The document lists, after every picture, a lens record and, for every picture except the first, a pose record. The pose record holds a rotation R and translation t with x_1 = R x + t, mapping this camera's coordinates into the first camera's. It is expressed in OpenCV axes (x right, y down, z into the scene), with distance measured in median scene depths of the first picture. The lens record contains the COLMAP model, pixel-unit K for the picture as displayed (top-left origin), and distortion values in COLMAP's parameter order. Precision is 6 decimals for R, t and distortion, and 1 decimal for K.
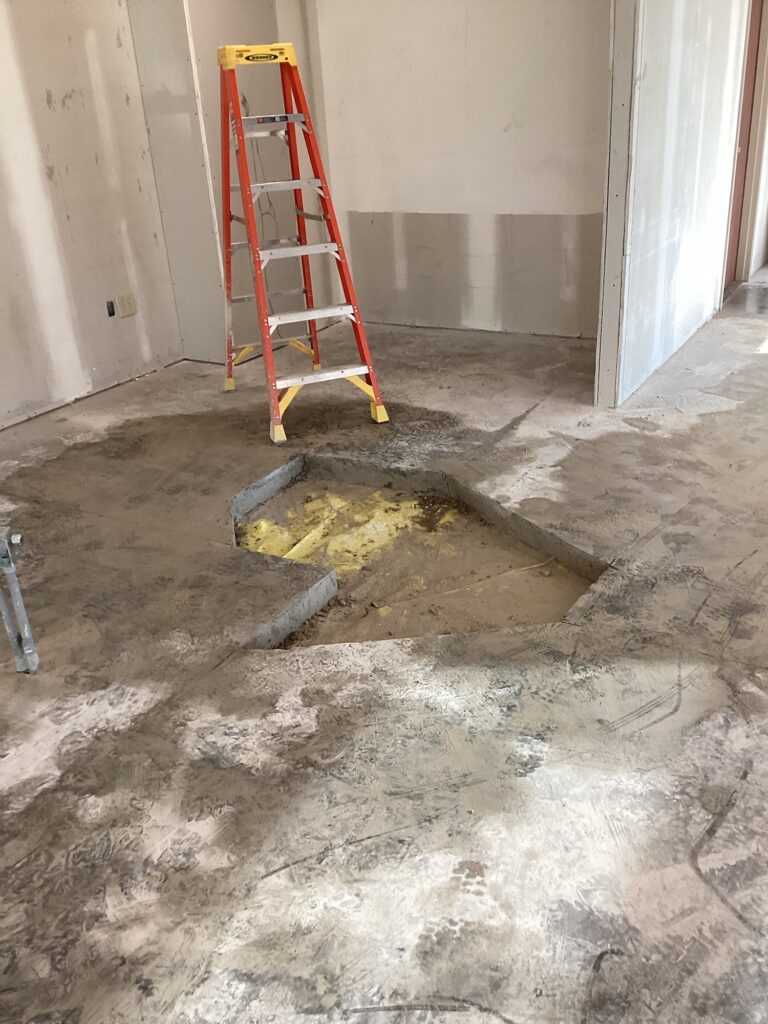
lens RADIAL K [[941.3, 0, 384.0], [0, 941.3, 512.0], [0, 0, 1]] dist [0.112012, -0.141379]
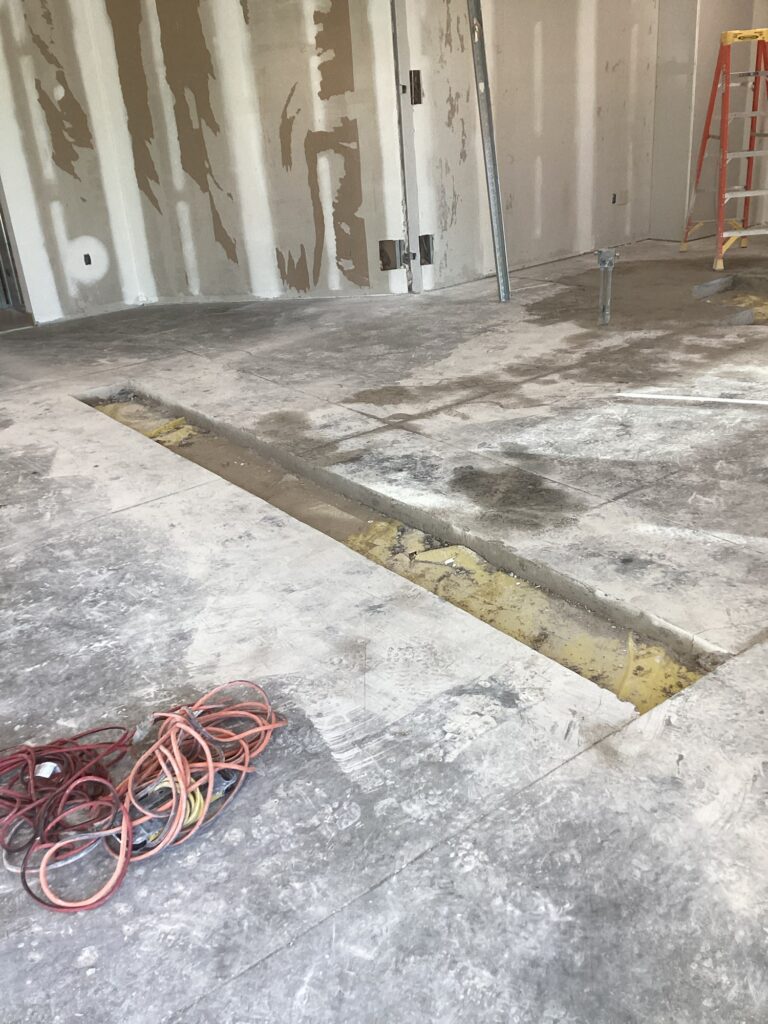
lens RADIAL K [[941.3, 0, 384.0], [0, 941.3, 512.0], [0, 0, 1]] dist [0.112012, -0.141379]
pose [[0.926190, 0.150751, -0.345609, -0.011383], [-0.146696, 0.988450, 0.038024, 0.370289], [0.347349, 0.015482, 0.937608, -0.775100]]
